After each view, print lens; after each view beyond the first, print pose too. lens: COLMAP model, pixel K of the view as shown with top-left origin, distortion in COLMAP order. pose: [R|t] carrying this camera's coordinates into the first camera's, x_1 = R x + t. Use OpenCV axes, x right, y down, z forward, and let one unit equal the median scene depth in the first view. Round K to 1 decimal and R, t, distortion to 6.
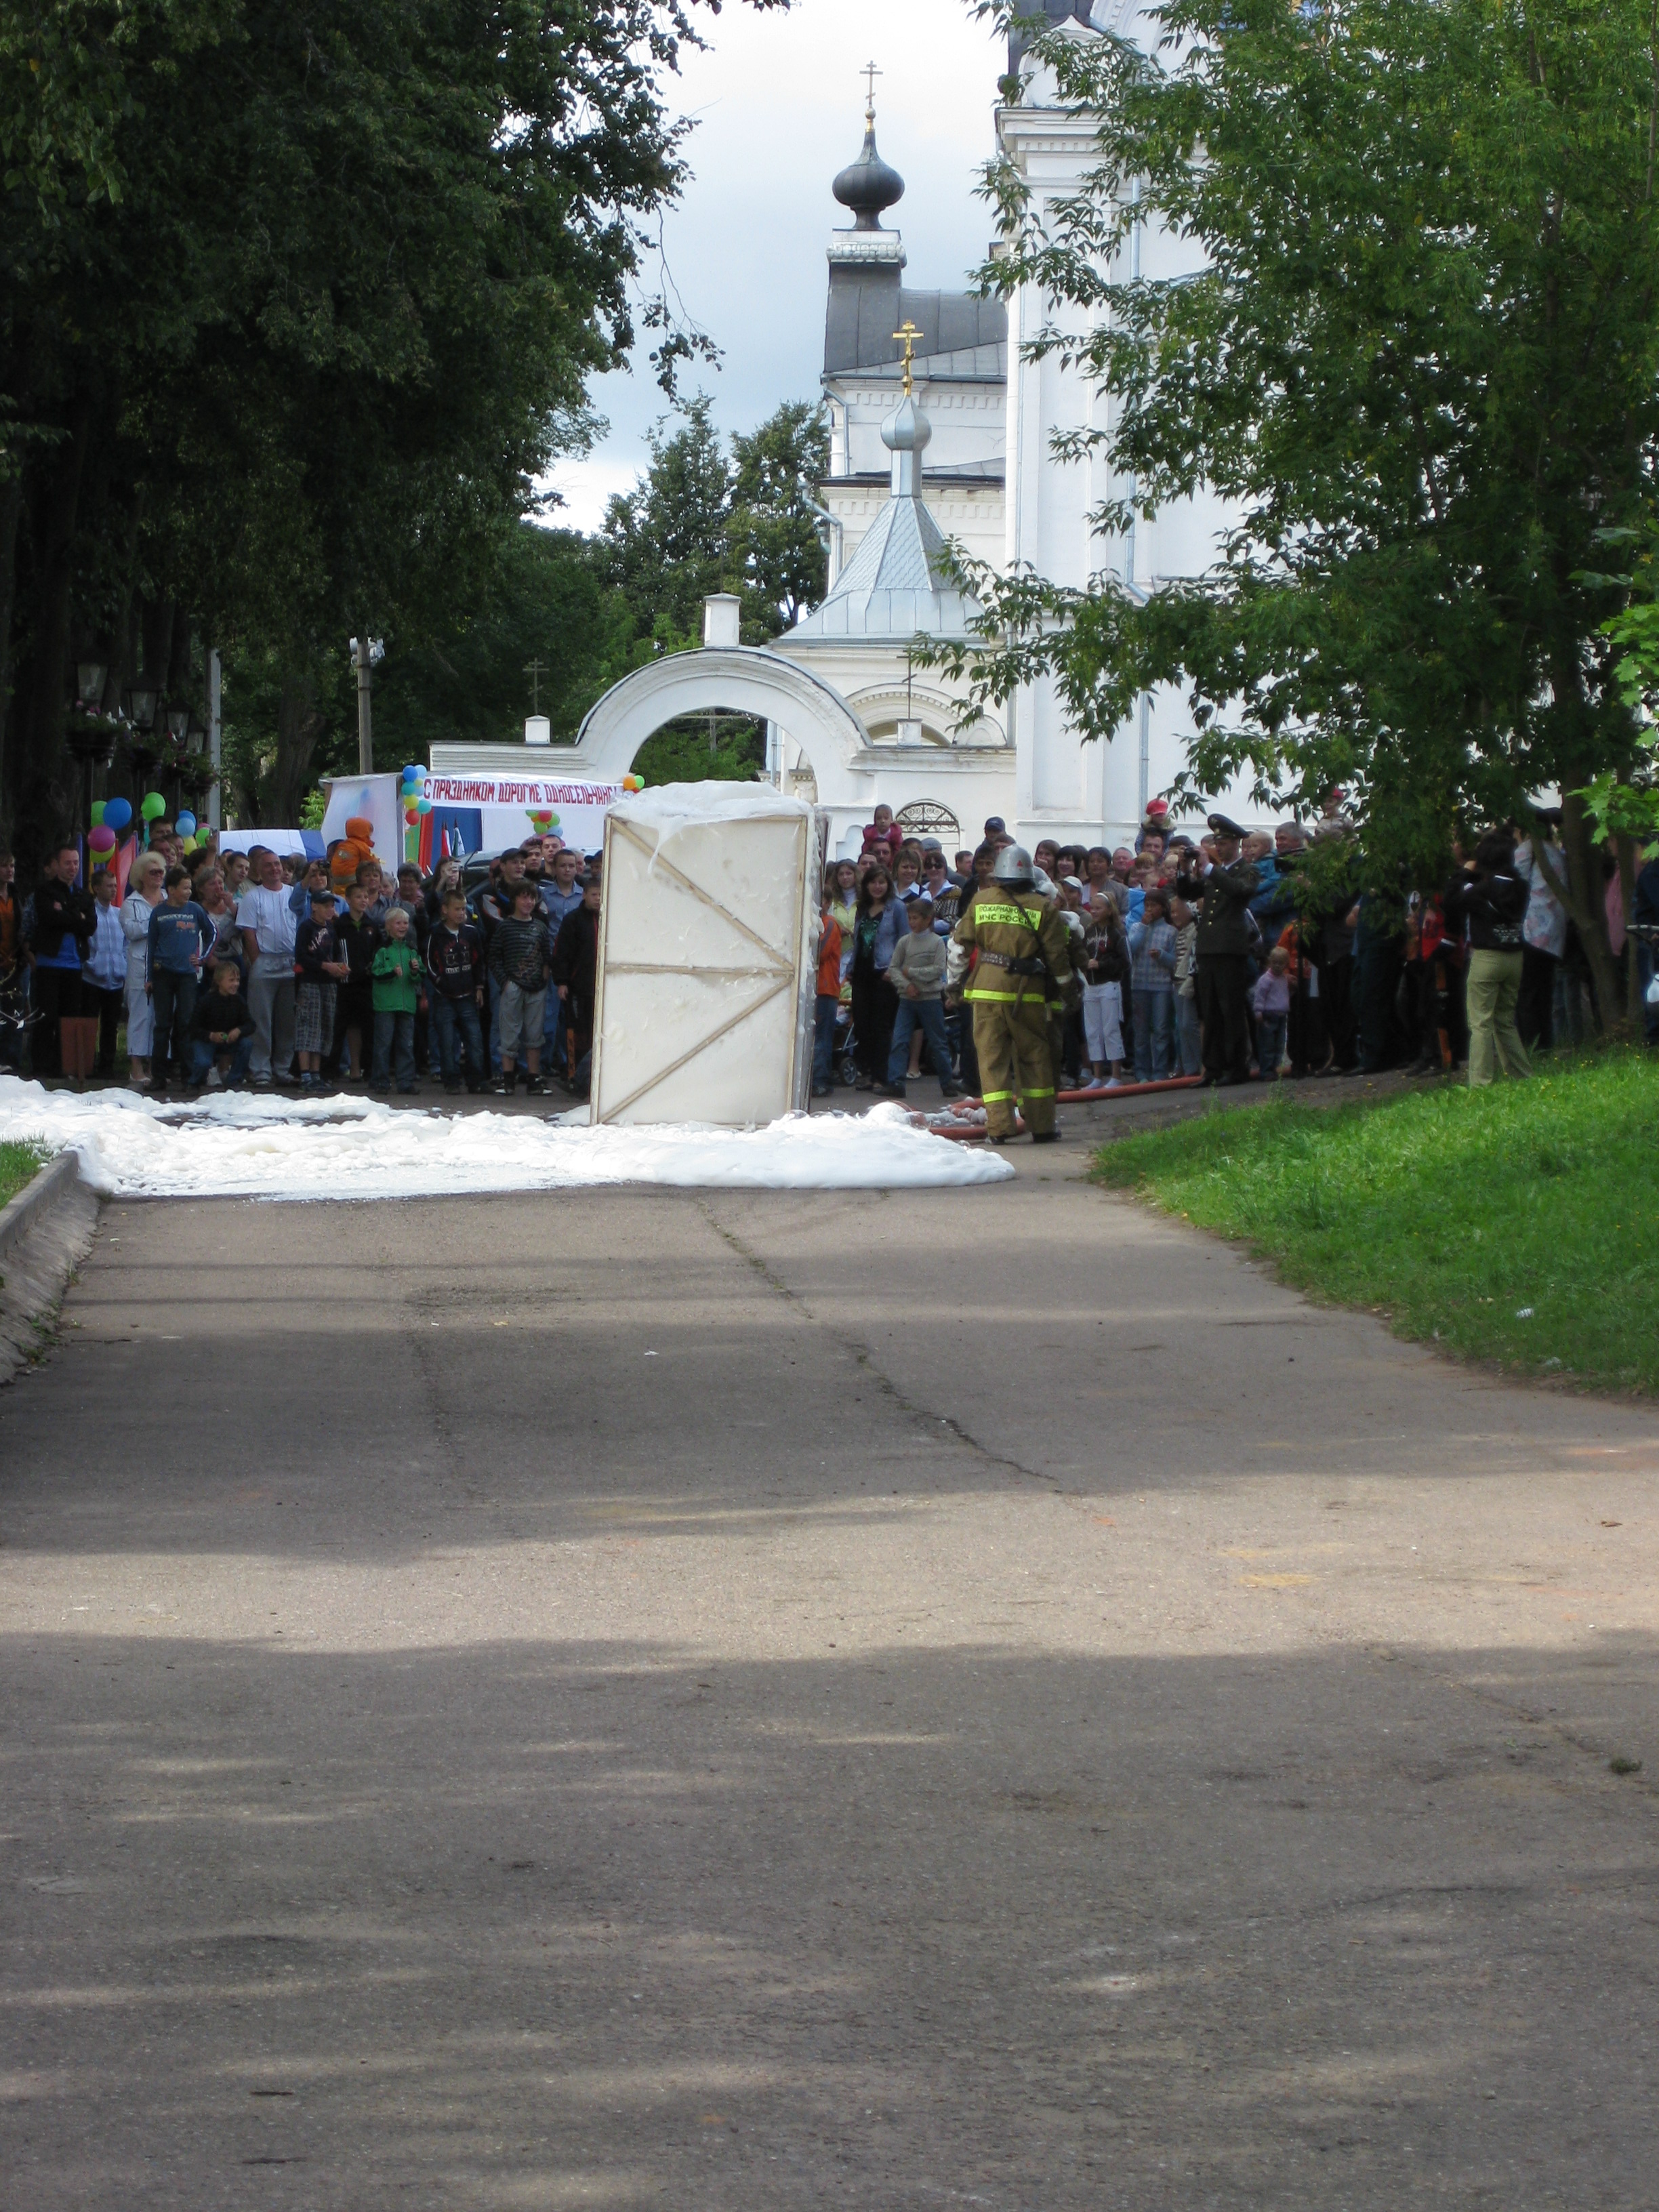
lens RADIAL K [[7240.4, 0, 829.5], [0, 7240.4, 1106.0], [0, 0, 1]] dist [0.025966, -0.890178]
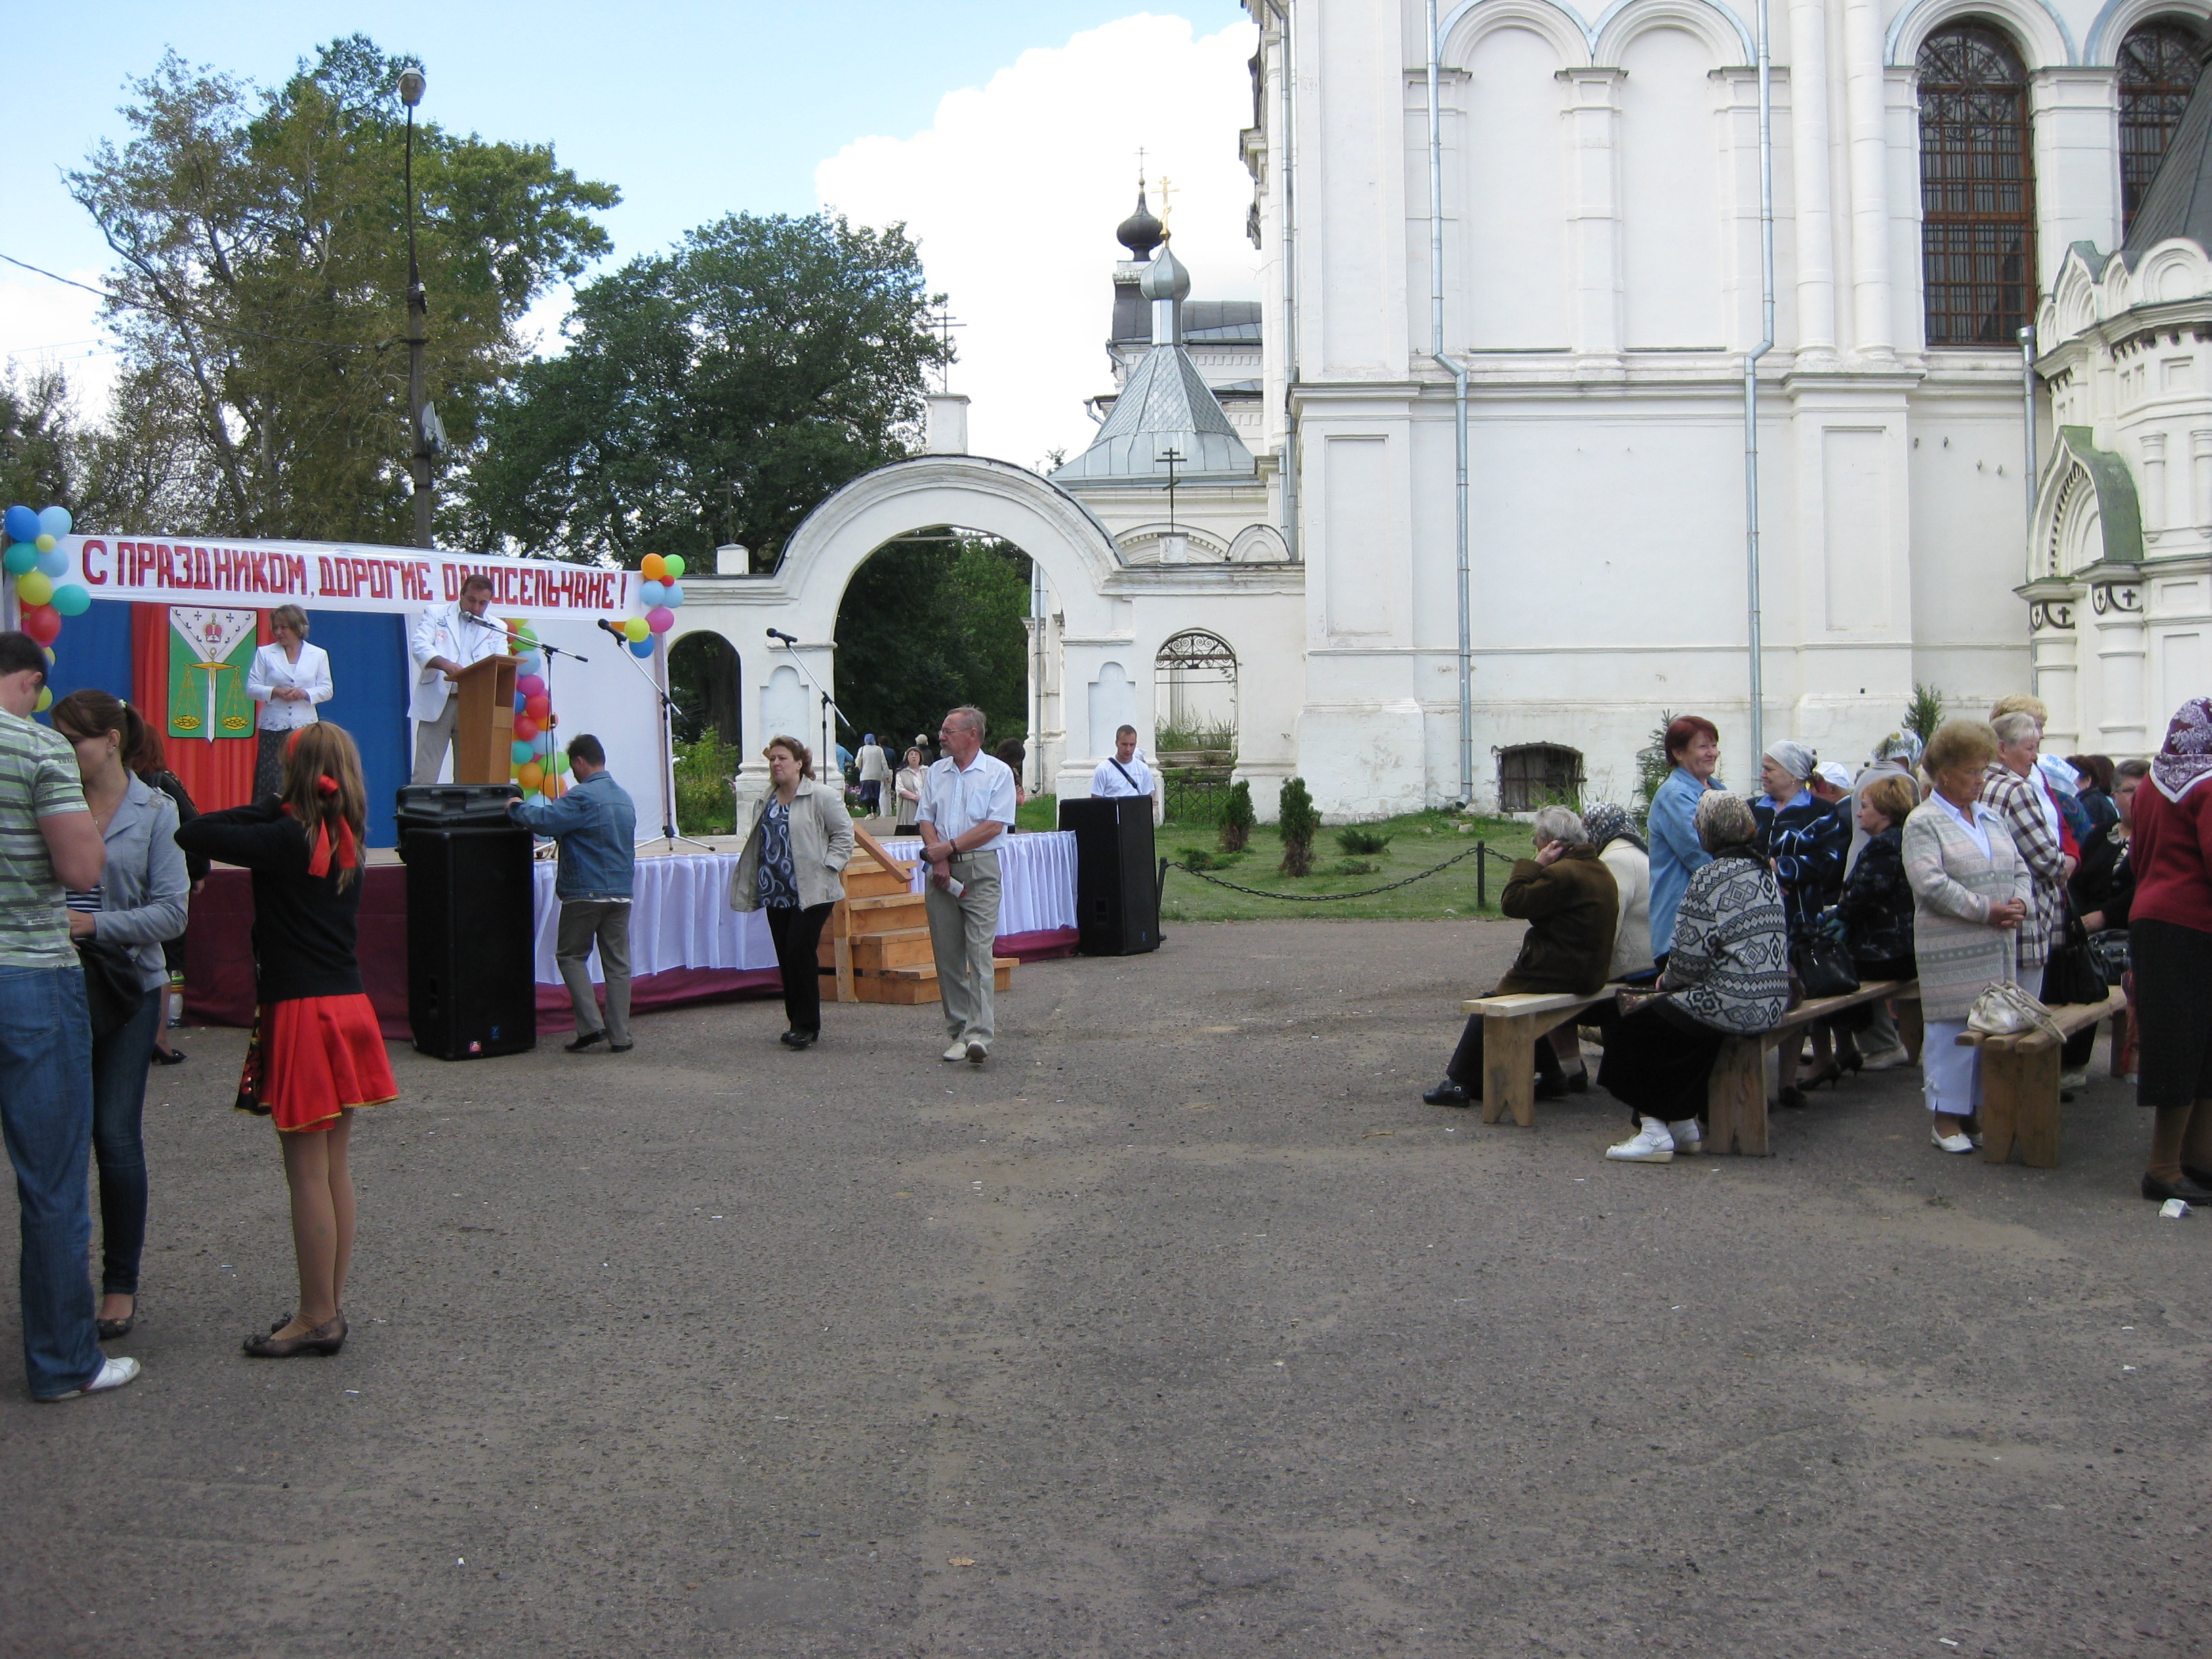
lens RADIAL K [[2409.5, 0, 1106.0], [0, 2409.5, 829.5], [0, 0, 1]] dist [-0.000203, -0.000014]
pose [[0.999348, -0.026861, -0.024123, 0.014977], [0.027222, 0.999520, 0.014762, -0.038943], [0.023715, -0.015409, 0.999600, 1.187388]]
